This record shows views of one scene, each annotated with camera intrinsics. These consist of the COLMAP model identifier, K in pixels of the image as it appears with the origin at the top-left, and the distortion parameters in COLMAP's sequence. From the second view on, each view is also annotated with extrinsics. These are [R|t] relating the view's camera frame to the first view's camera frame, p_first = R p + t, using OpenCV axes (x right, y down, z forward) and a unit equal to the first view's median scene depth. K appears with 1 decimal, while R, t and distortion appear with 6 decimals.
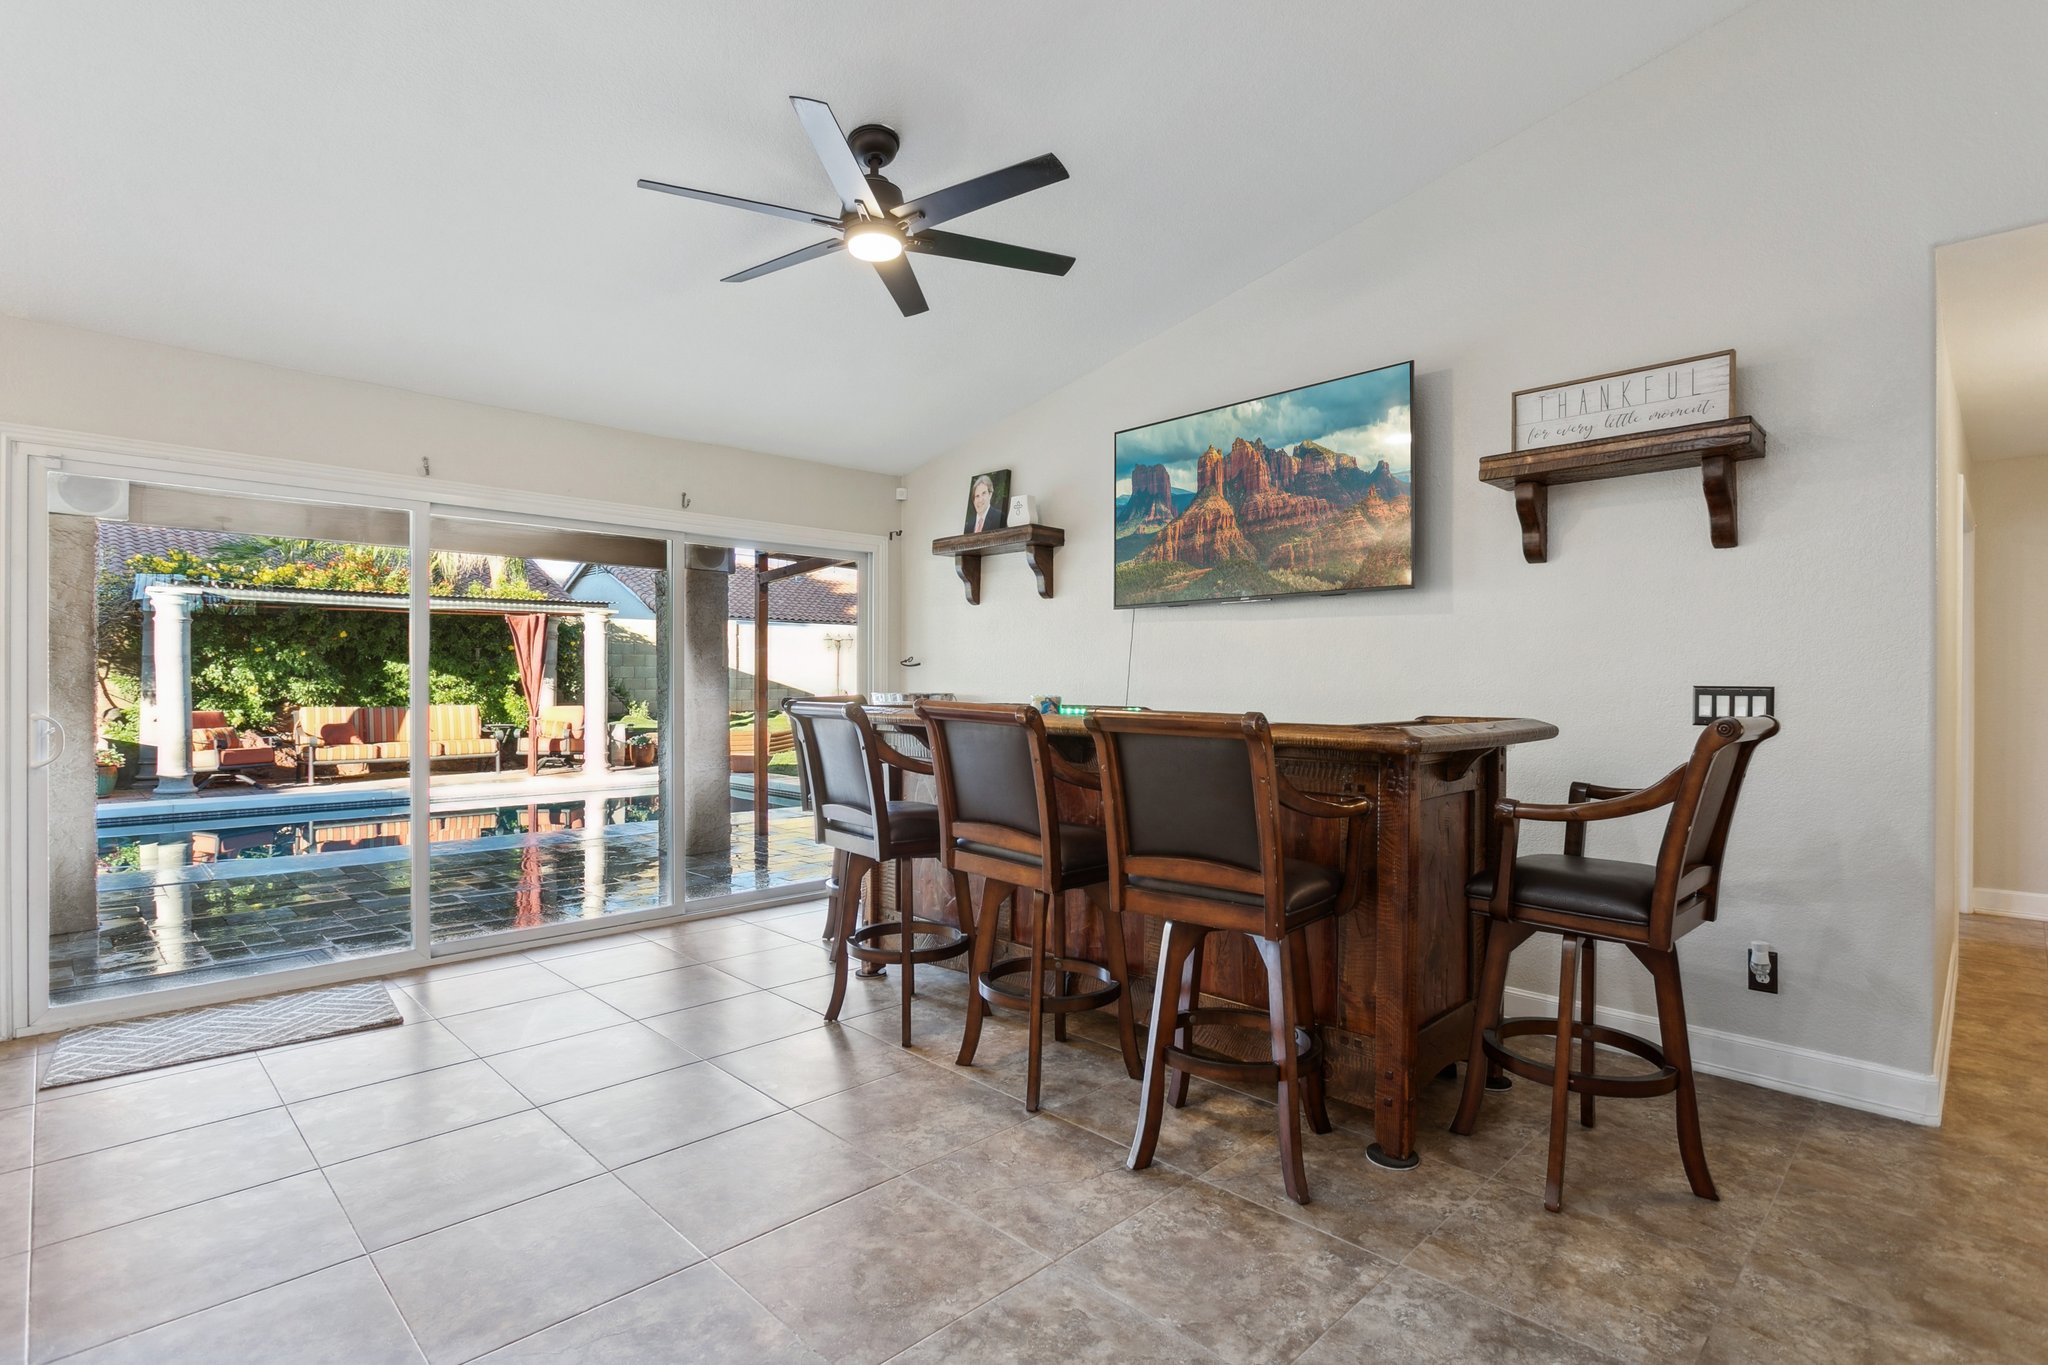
lens RADIAL K [[1001.5, 0, 1014.8], [0, 1001.5, 687.1], [0, 0, 1]] dist [0.002203, 0.000194]
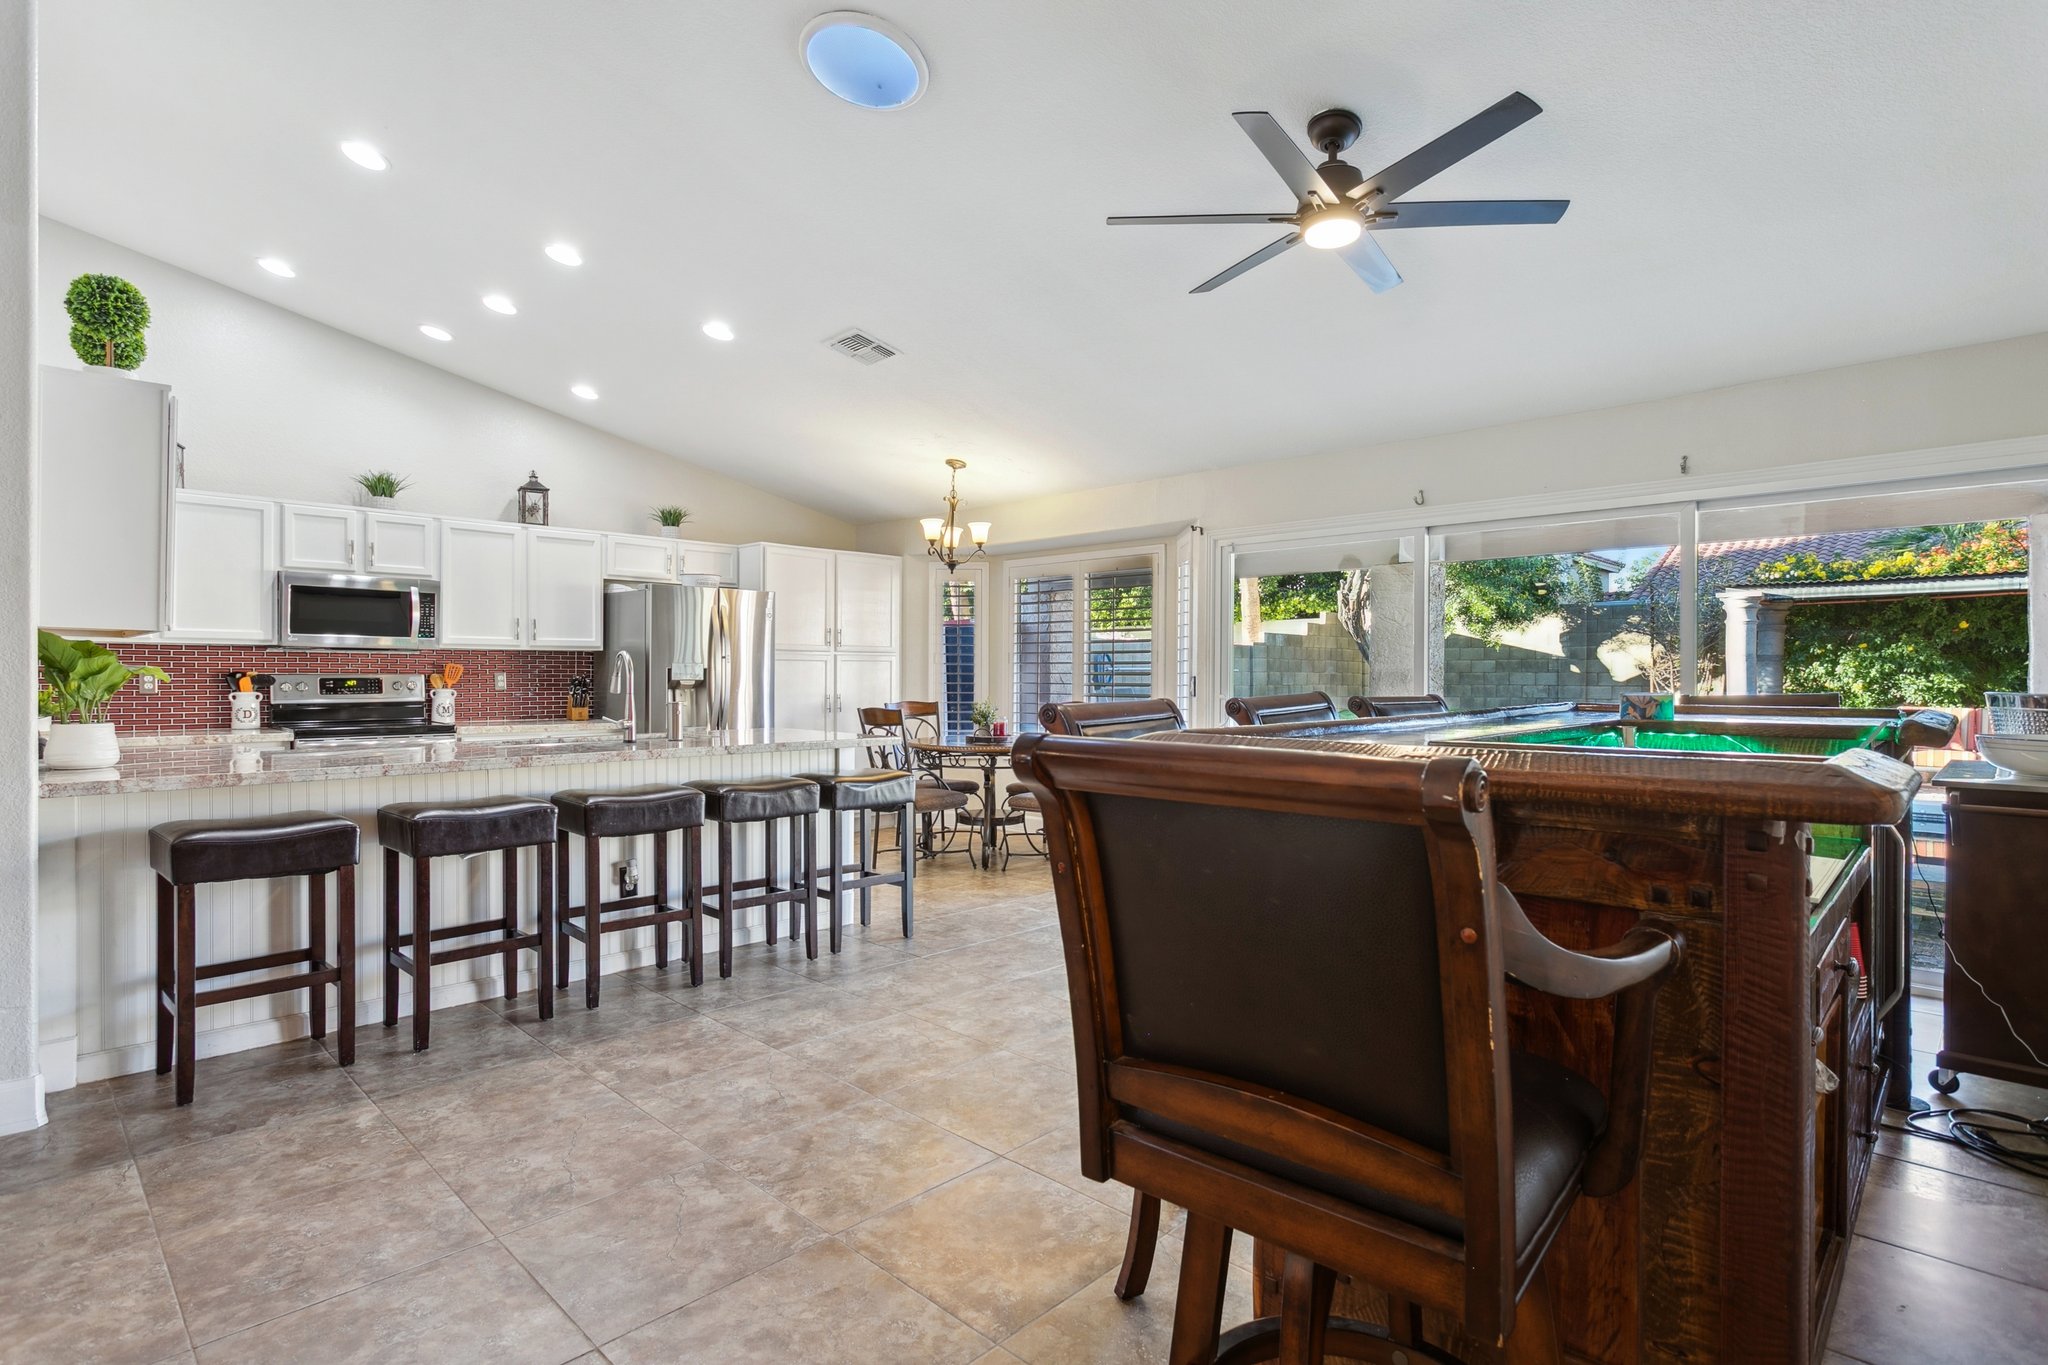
lens RADIAL K [[1012.4, 0, 1024.0], [0, 1012.4, 682.5], [0, 0, 1]] dist [-0.002089, -0.000849]
pose [[0.021012, 0.001866, -0.999777, 0.614567], [-0.004732, 0.999987, 0.001767, 0.001456], [0.999768, 0.004694, 0.021021, 0.490347]]
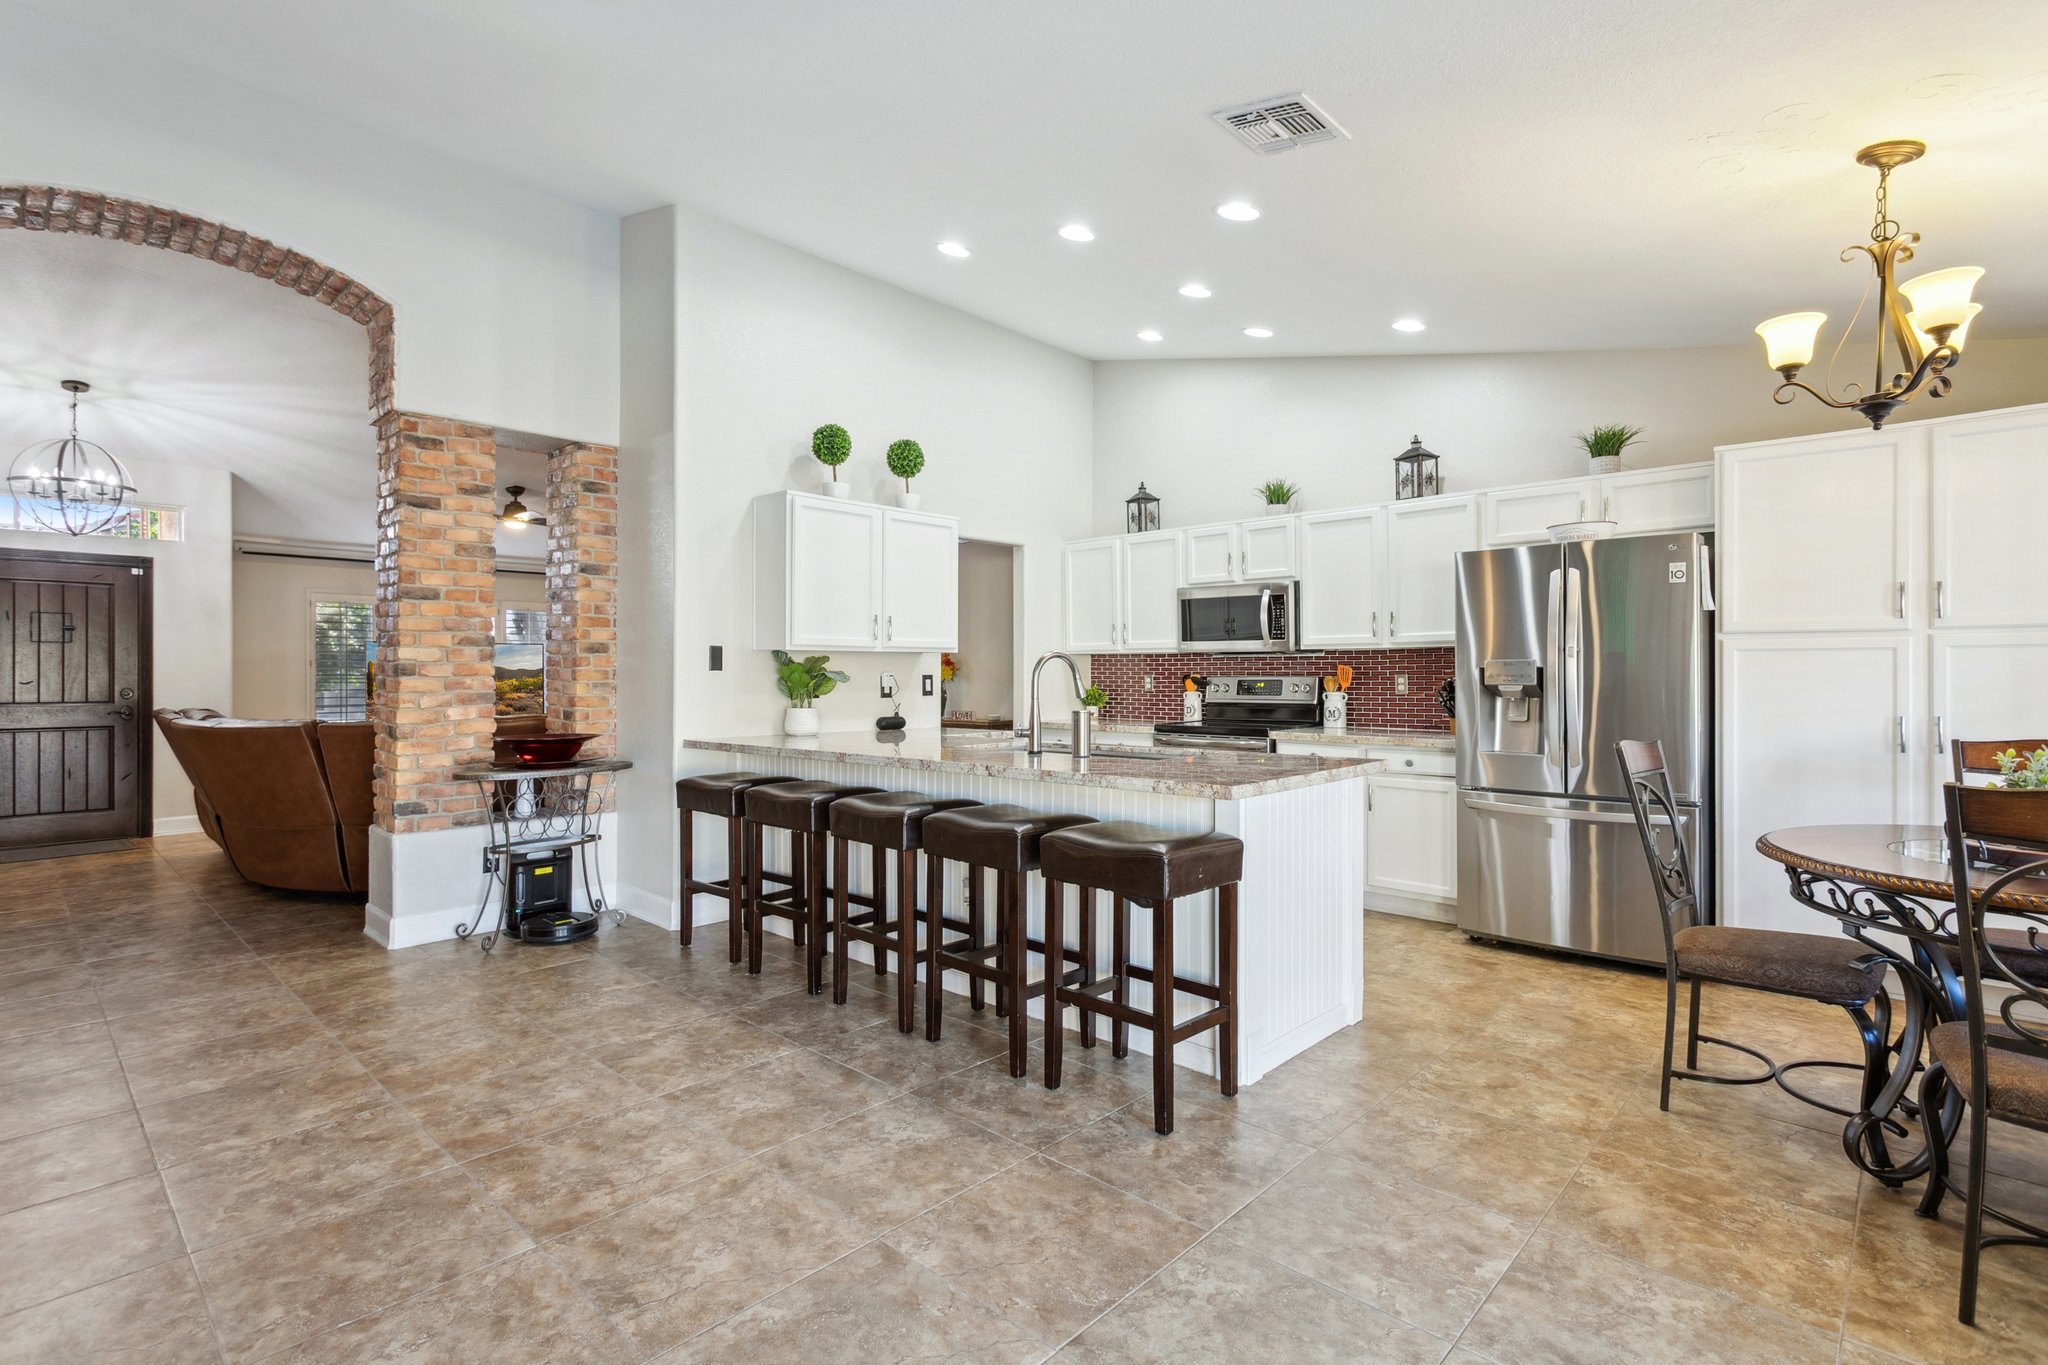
lens RADIAL K [[968.0, 0, 1030.7], [0, 968.0, 675.4], [0, 0, 1]] dist [0.000253, 0.000917]
pose [[-0.998785, -0.005326, -0.048992, -0.370866], [-0.005487, 0.999980, 0.003136, -0.006814], [0.048974, 0.003401, -0.998794, 0.985800]]
